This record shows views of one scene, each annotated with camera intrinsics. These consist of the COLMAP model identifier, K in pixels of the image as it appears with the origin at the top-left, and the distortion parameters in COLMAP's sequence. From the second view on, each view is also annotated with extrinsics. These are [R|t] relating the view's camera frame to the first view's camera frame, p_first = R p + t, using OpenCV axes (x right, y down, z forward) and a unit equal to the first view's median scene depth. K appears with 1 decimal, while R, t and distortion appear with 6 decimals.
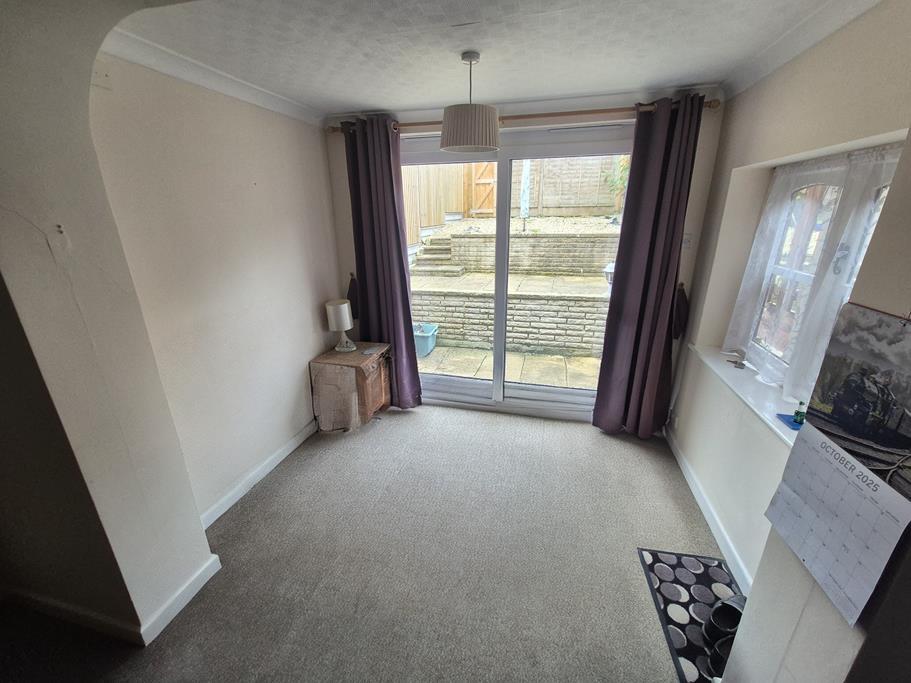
lens RADIAL K [[373.1, 0, 452.0], [0, 373.1, 338.3], [0, 0, 1]] dist [0.000334, 0.000022]
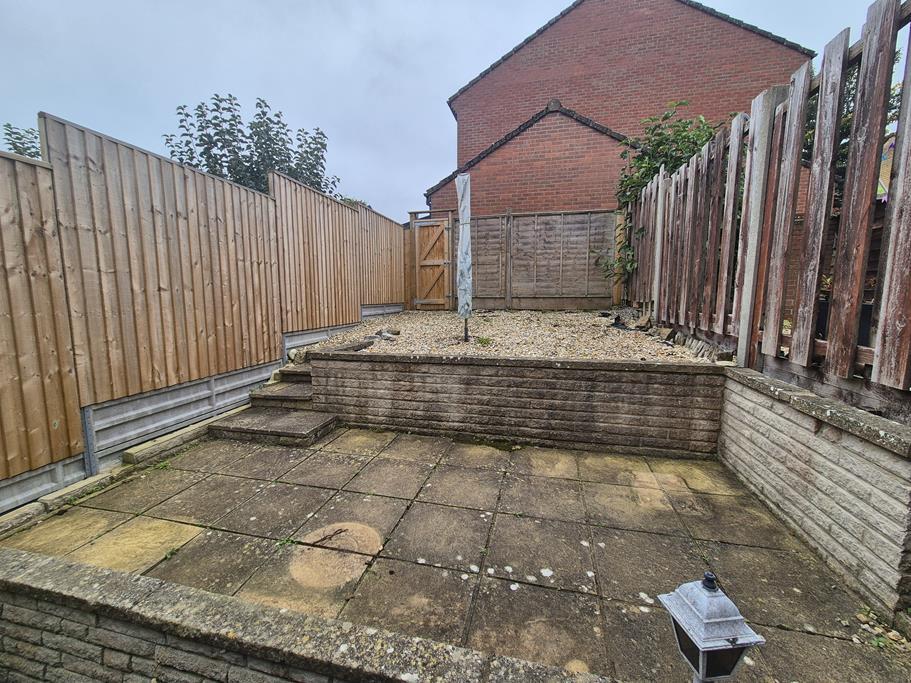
lens RADIAL K [[373.1, 0, 457.9], [0, 373.1, 340.6], [0, 0, 1]] dist [0.000334, 0.000022]
pose [[0.999485, 0.006903, 0.031339, 0.136531], [-0.000308, 0.978605, -0.205747, -0.143527], [-0.032089, 0.205631, 0.978103, 0.373376]]
